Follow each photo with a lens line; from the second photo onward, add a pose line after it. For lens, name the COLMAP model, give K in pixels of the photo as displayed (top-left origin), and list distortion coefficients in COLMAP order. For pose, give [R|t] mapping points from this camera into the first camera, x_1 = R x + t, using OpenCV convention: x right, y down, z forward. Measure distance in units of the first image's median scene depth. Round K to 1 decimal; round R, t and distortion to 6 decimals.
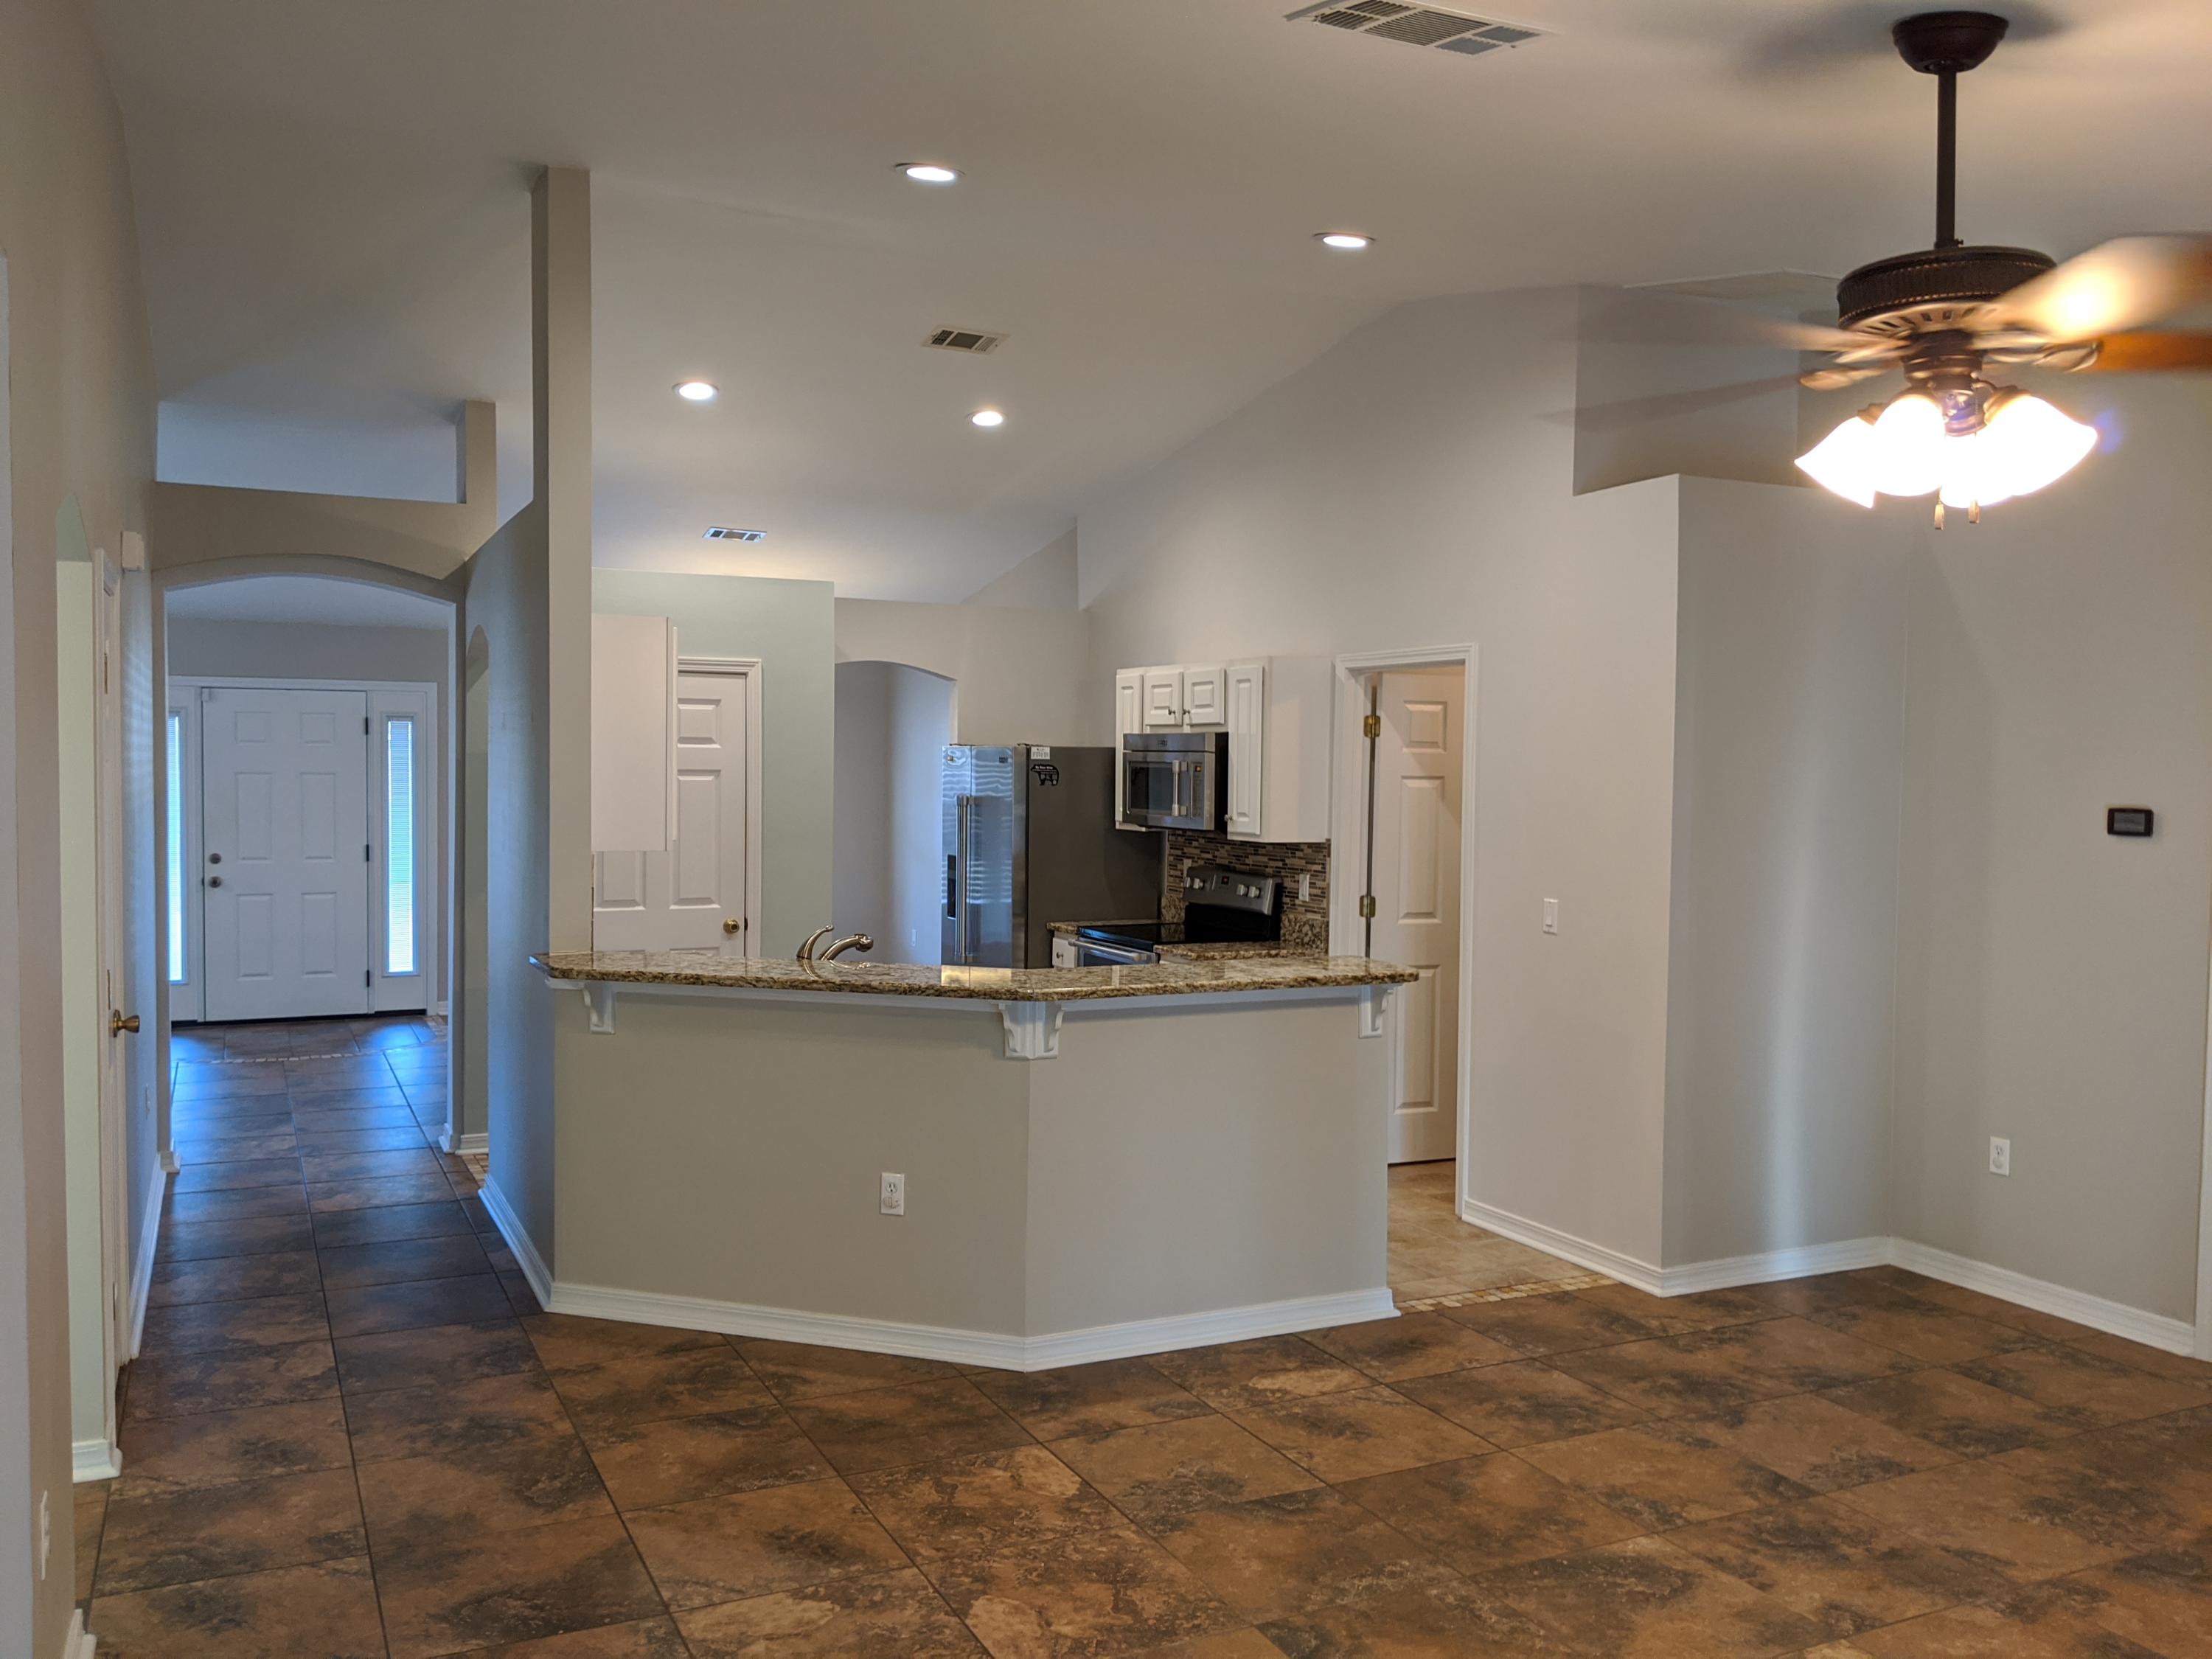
lens RADIAL K [[1784.1, 0, 1099.6], [0, 1784.1, 818.2], [0, 0, 1]] dist [0.056244, -0.084825]
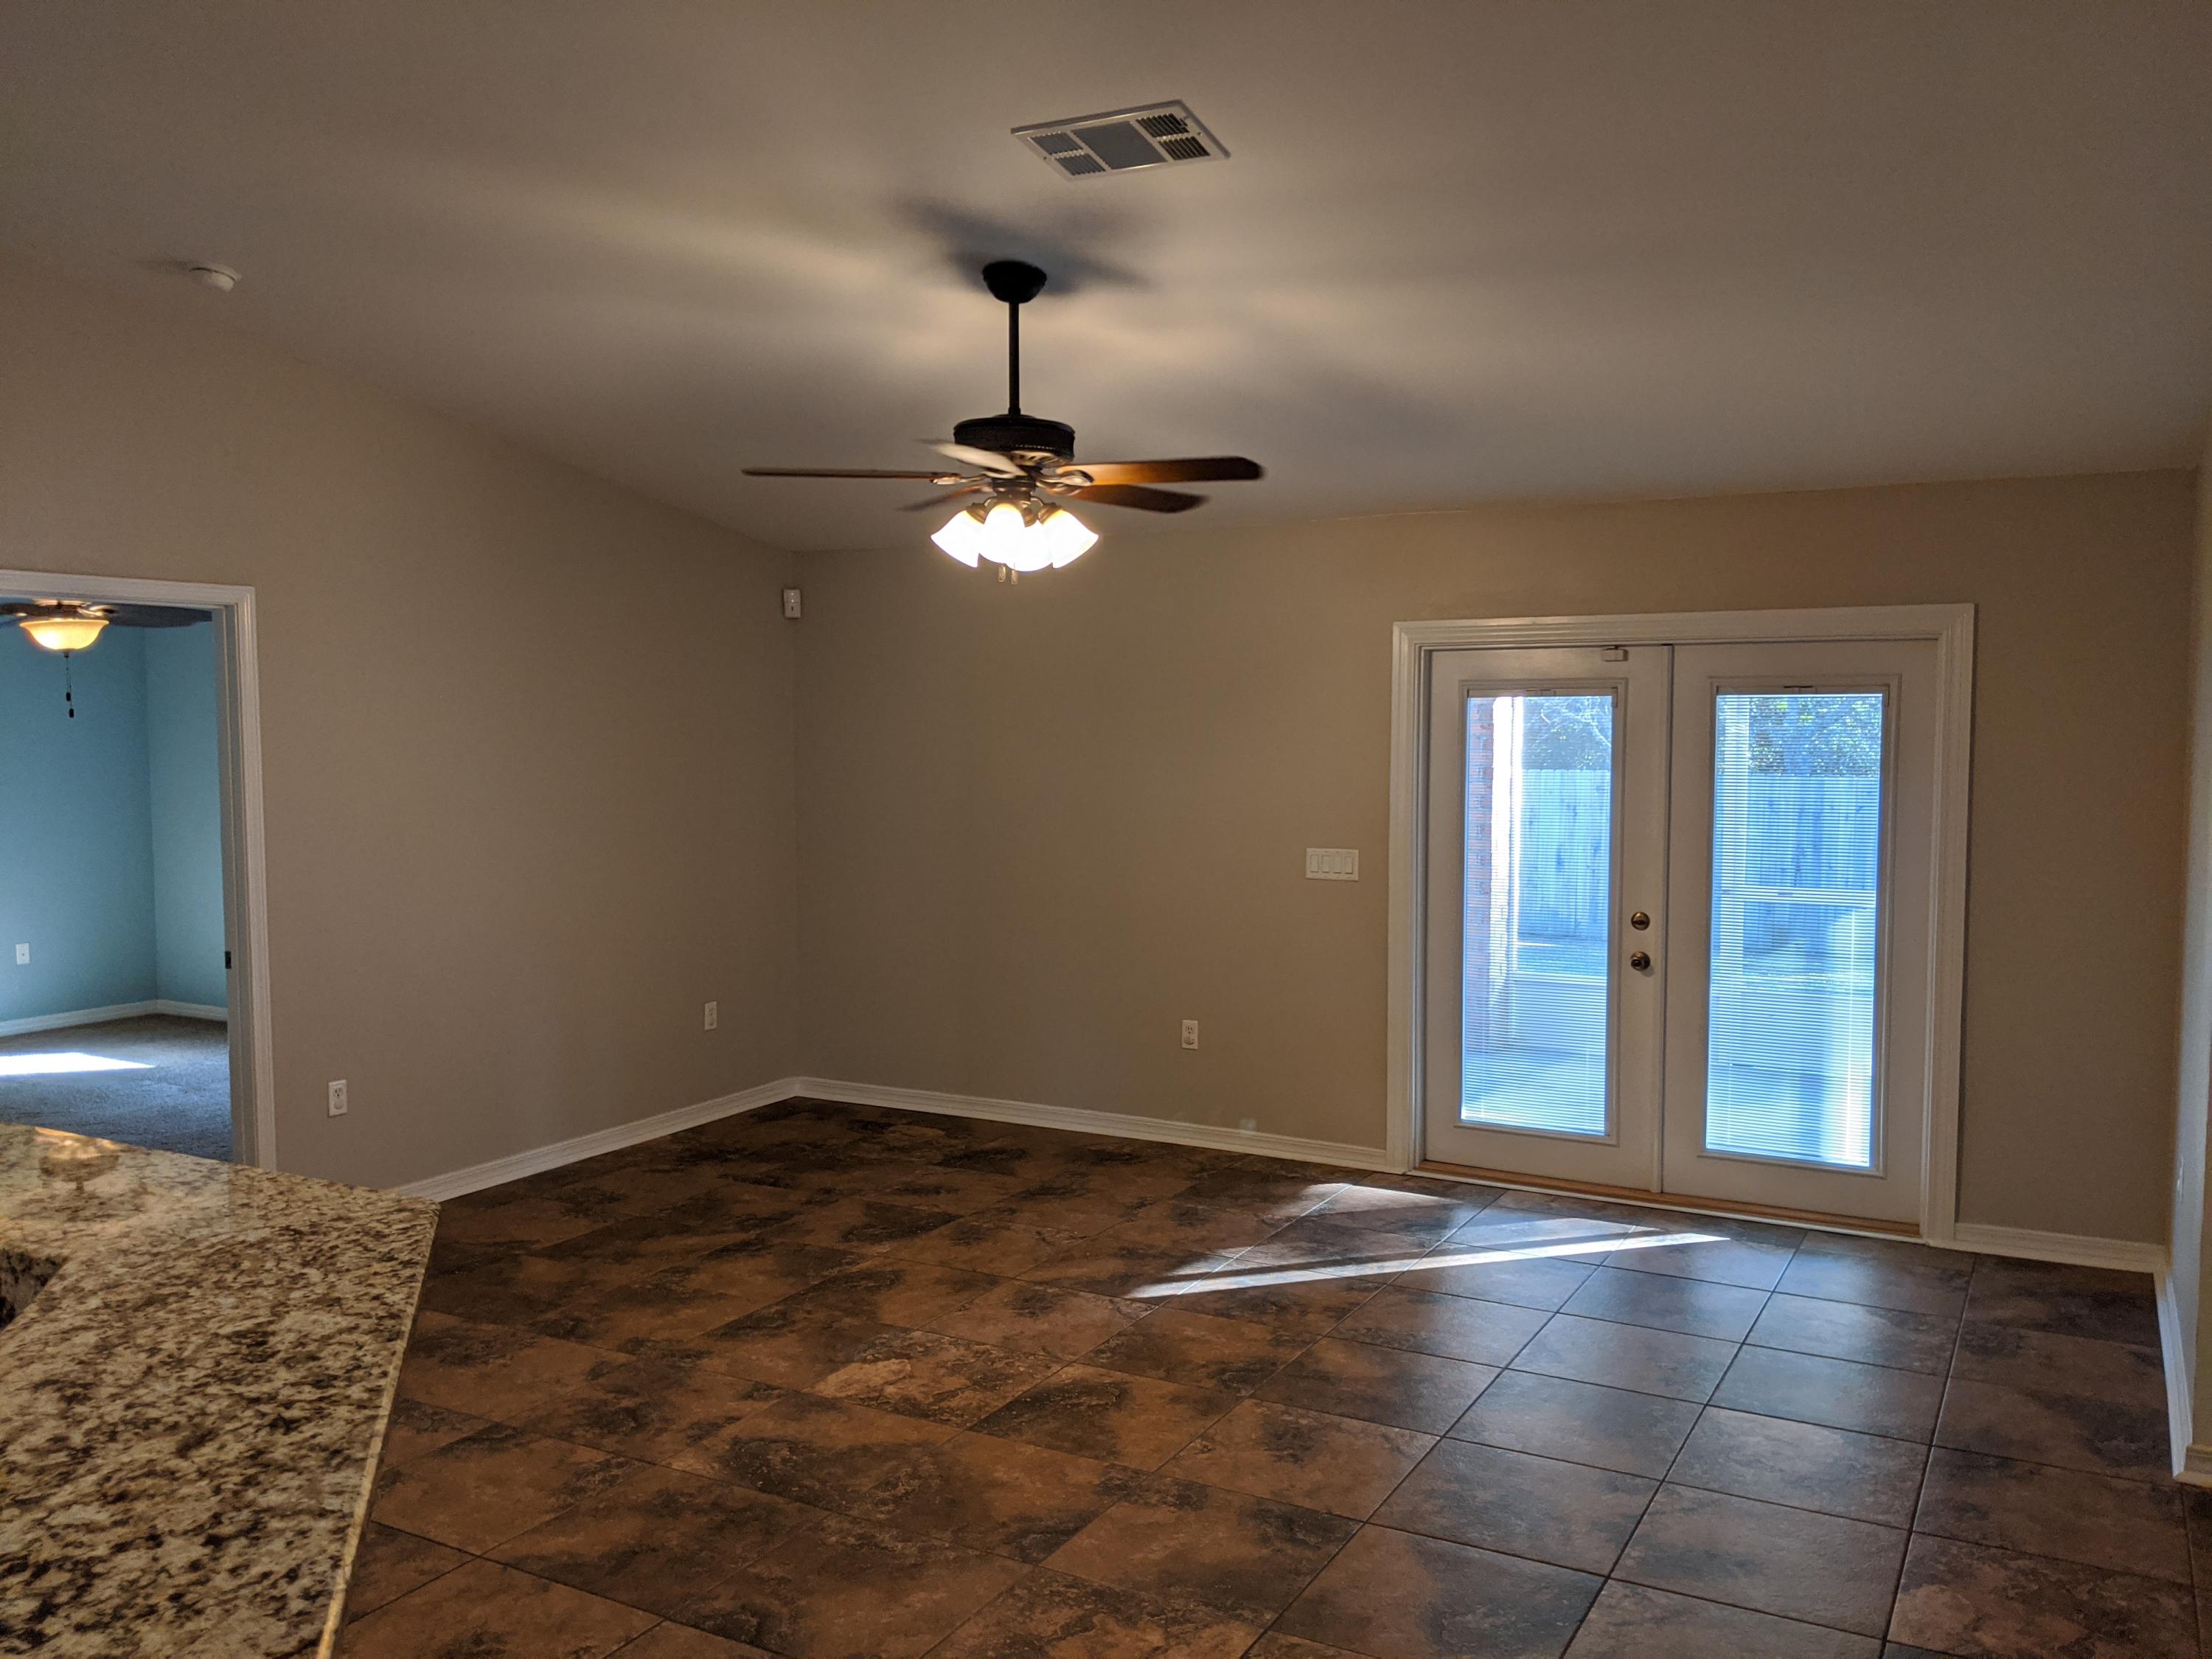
lens RADIAL K [[1731.2, 0, 1107.3], [0, 1731.2, 846.2], [0, 0, 1]] dist [0.043501, 0.000311]
pose [[-0.560151, -0.073105, 0.825158, -0.686003], [0.020095, 0.994606, 0.101758, -0.063736], [-0.828147, 0.073581, -0.555661, 1.383682]]
